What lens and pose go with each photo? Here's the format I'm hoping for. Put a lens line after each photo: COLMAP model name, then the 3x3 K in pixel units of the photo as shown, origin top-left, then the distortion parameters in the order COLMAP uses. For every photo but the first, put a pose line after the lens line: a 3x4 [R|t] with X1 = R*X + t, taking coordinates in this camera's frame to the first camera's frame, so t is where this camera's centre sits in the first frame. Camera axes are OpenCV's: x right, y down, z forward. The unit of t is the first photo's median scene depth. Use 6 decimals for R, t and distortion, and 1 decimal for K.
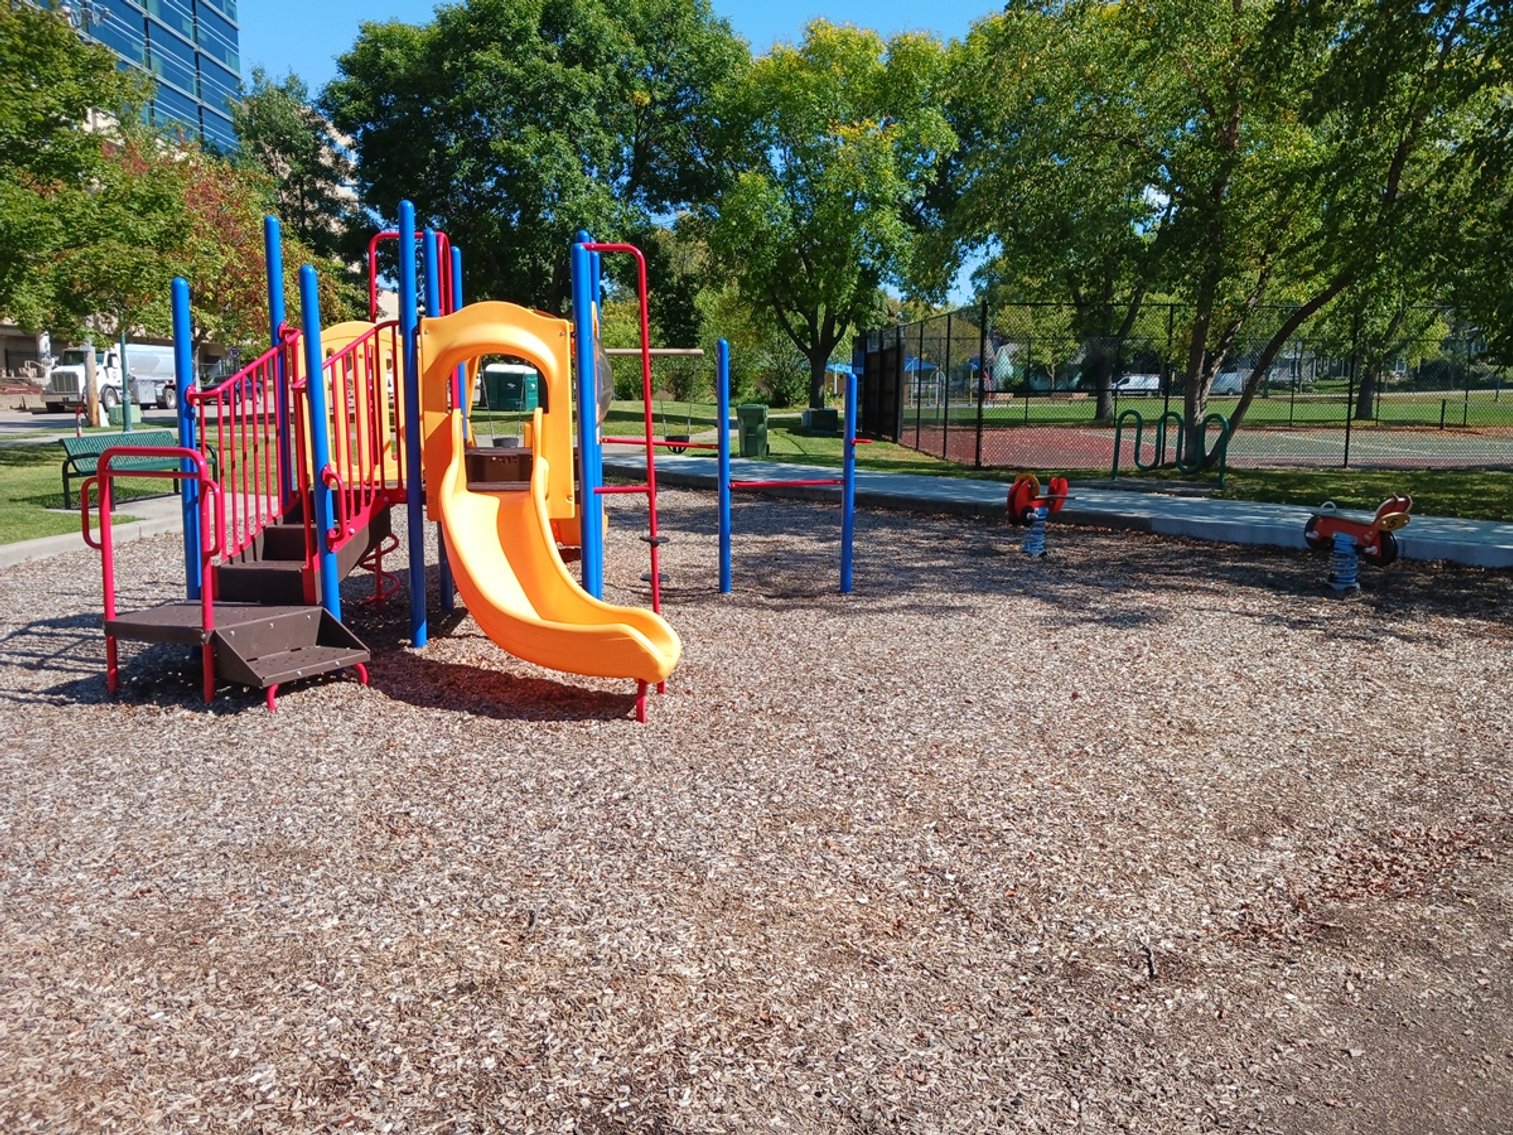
lens RADIAL K [[1200.5, 0, 756.5], [0, 1200.5, 567.5], [0, 0, 1]] dist [-0.000584, -0.000175]
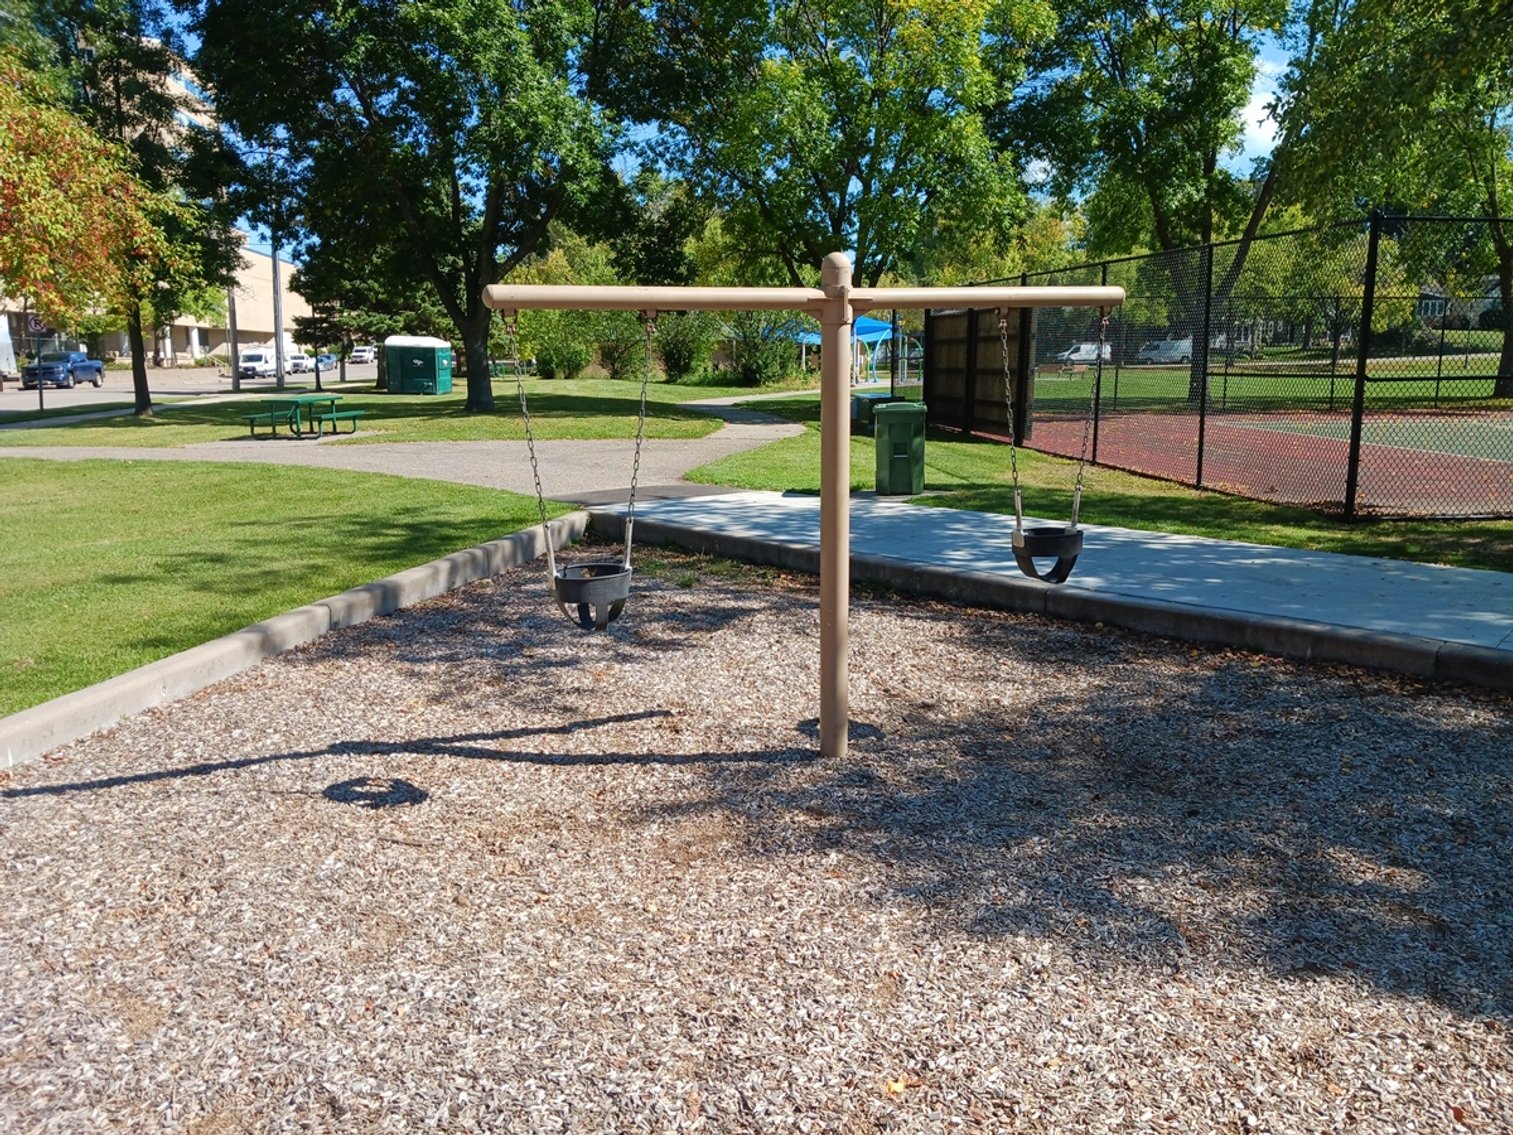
lens RADIAL K [[1172.8, 0, 756.5], [0, 1172.8, 567.5], [0, 0, 1]] dist [0.001959, 0.004881]
pose [[0.995589, -0.024218, 0.090640, -0.072957], [0.021641, 0.999336, 0.029299, -0.044017], [-0.091290, -0.027208, 0.995453, 0.261934]]
